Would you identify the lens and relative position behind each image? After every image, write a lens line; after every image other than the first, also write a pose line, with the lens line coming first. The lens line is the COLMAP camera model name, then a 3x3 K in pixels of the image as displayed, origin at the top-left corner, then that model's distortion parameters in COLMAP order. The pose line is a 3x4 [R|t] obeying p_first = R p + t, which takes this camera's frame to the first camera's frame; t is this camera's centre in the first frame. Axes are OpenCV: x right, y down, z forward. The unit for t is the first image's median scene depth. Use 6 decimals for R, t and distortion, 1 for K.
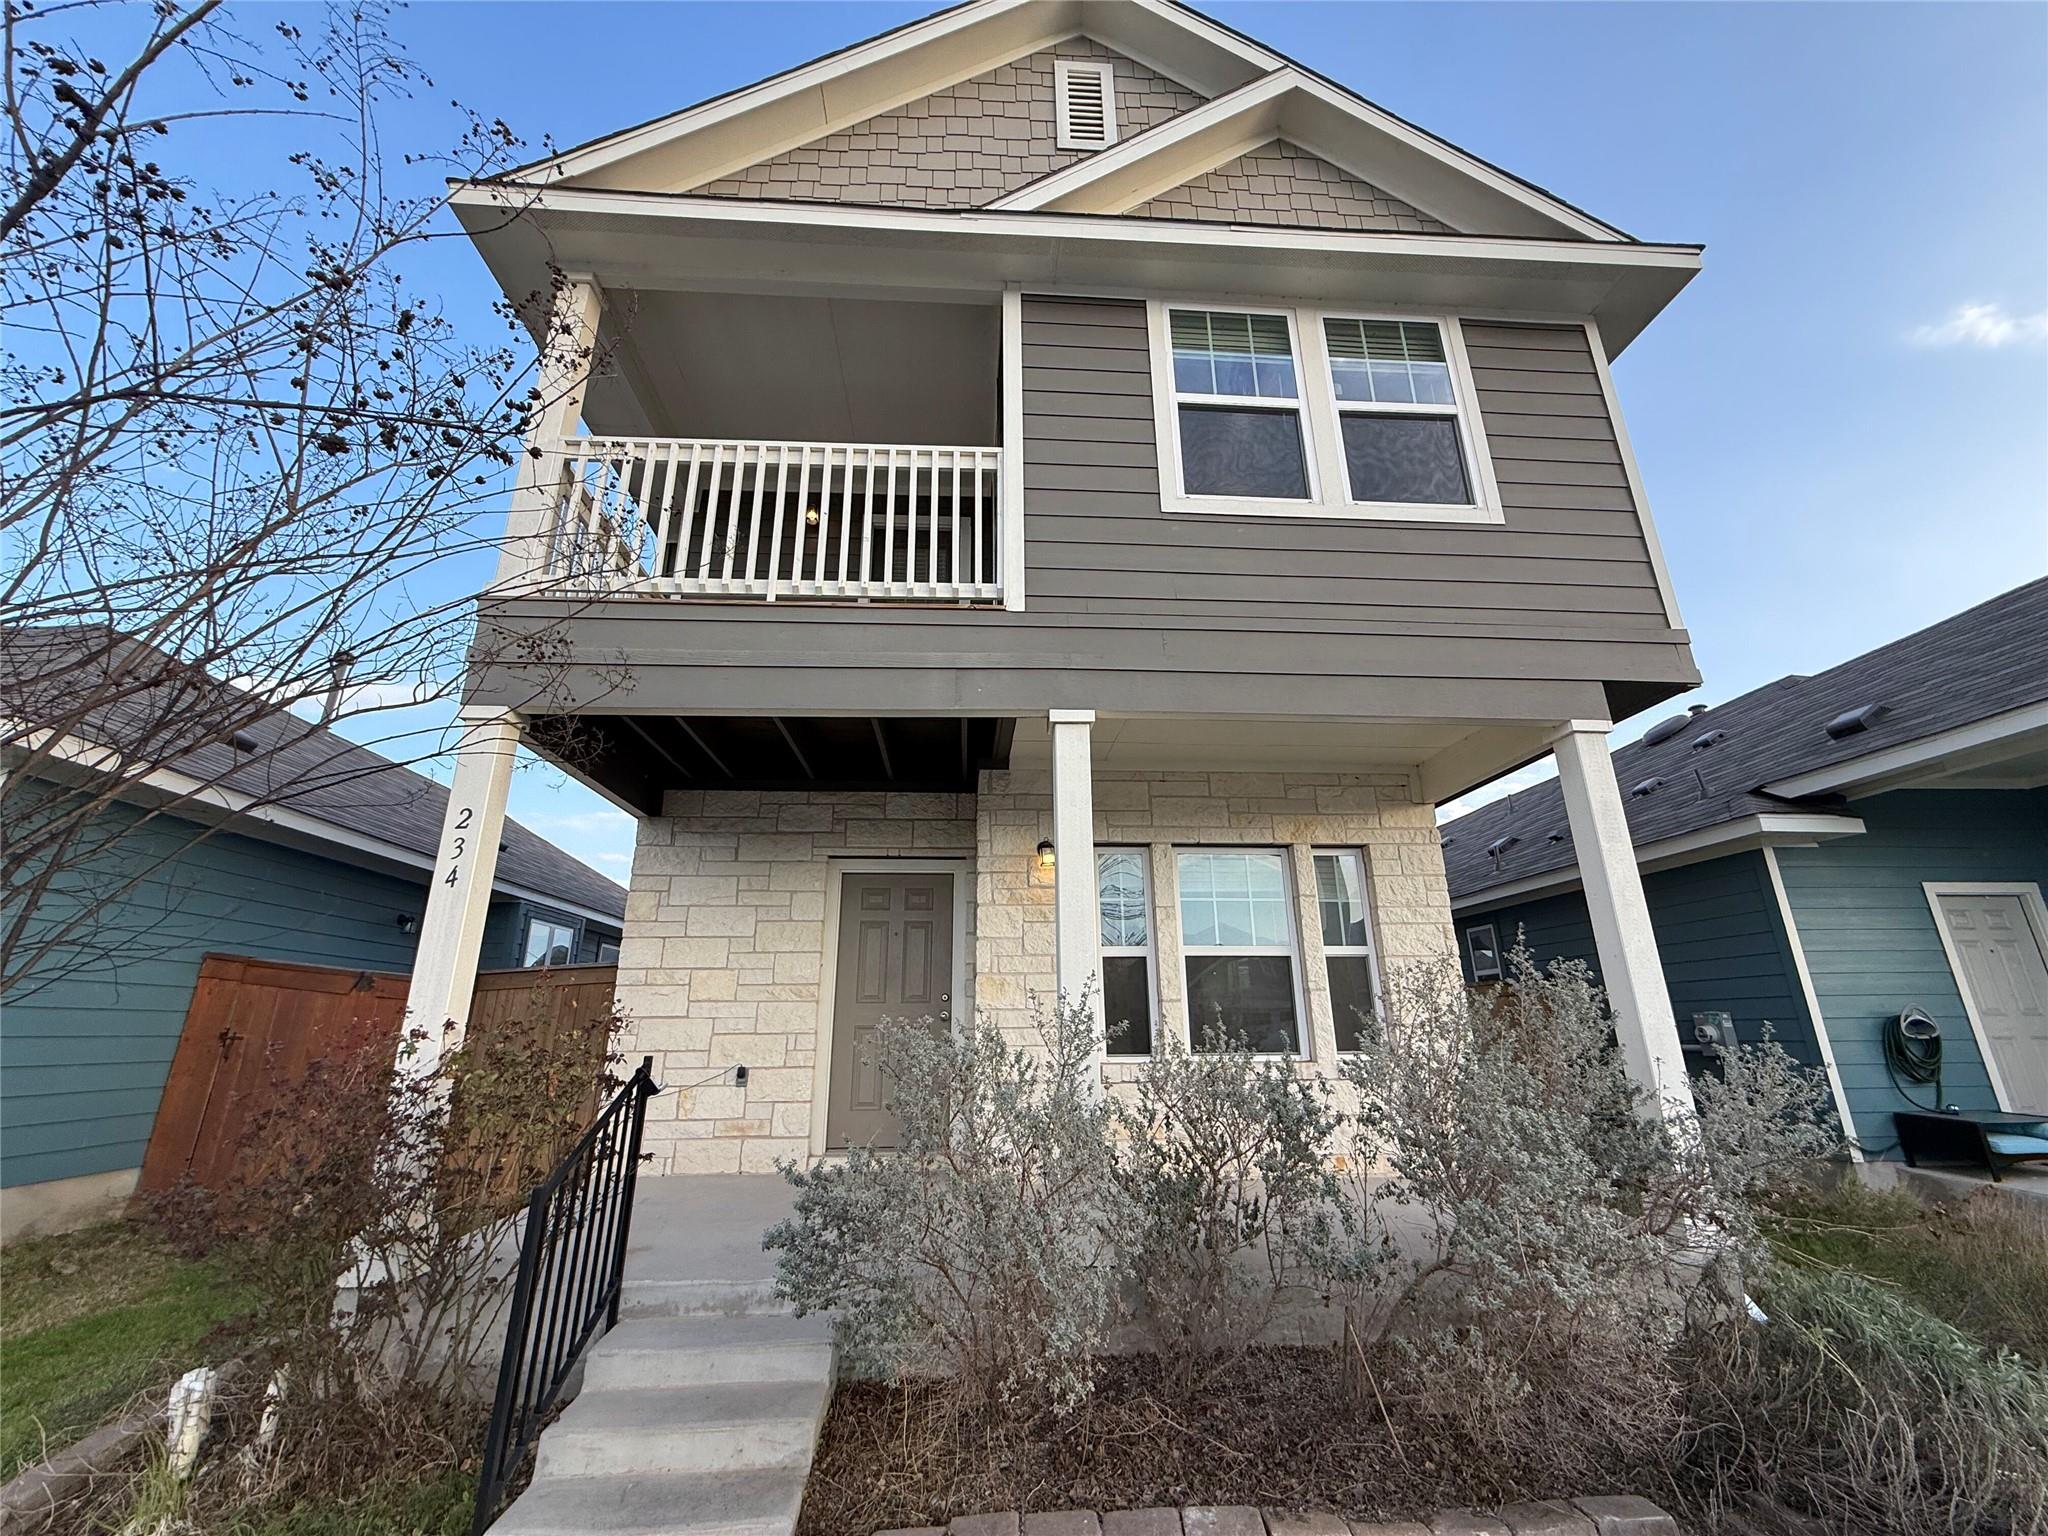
lens RADIAL K [[810.7, 0, 1018.4], [0, 810.7, 764.6], [0, 0, 1]] dist [-0.000172, 0.000198]
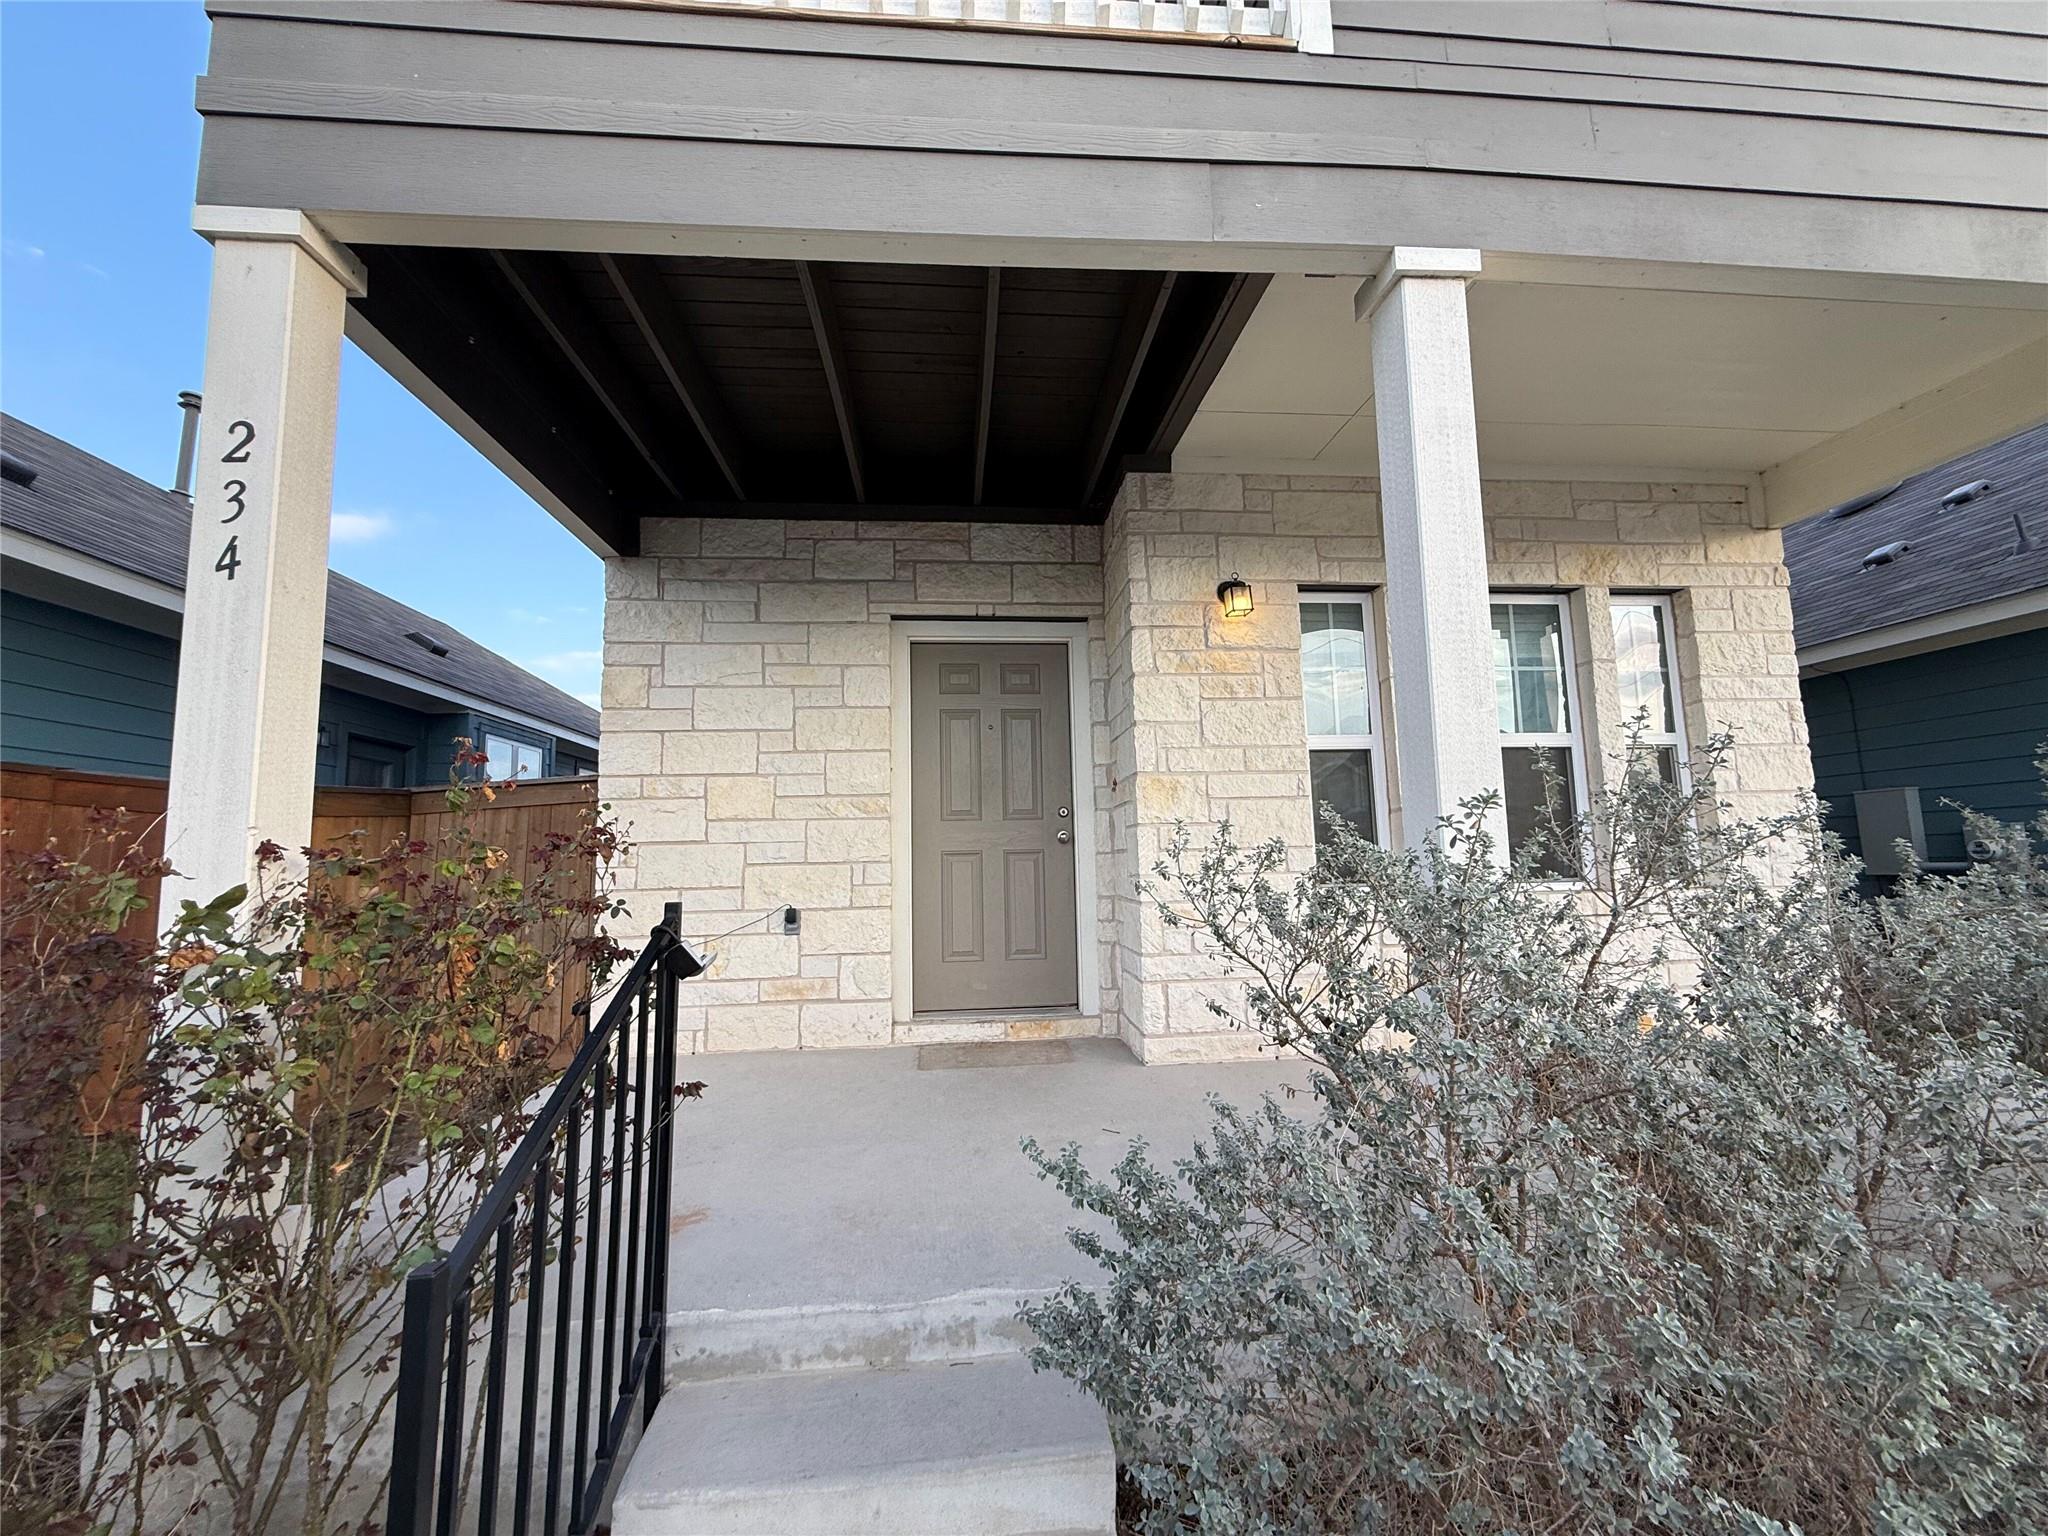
lens RADIAL K [[810.7, 0, 1016.7], [0, 810.7, 765.9], [0, 0, 1]] dist [-0.000172, 0.000198]
pose [[0.999608, -0.010185, 0.026069, -0.169948], [0.004781, 0.979884, 0.199509, 0.116877], [-0.027576, -0.199307, 0.979549, 0.343885]]
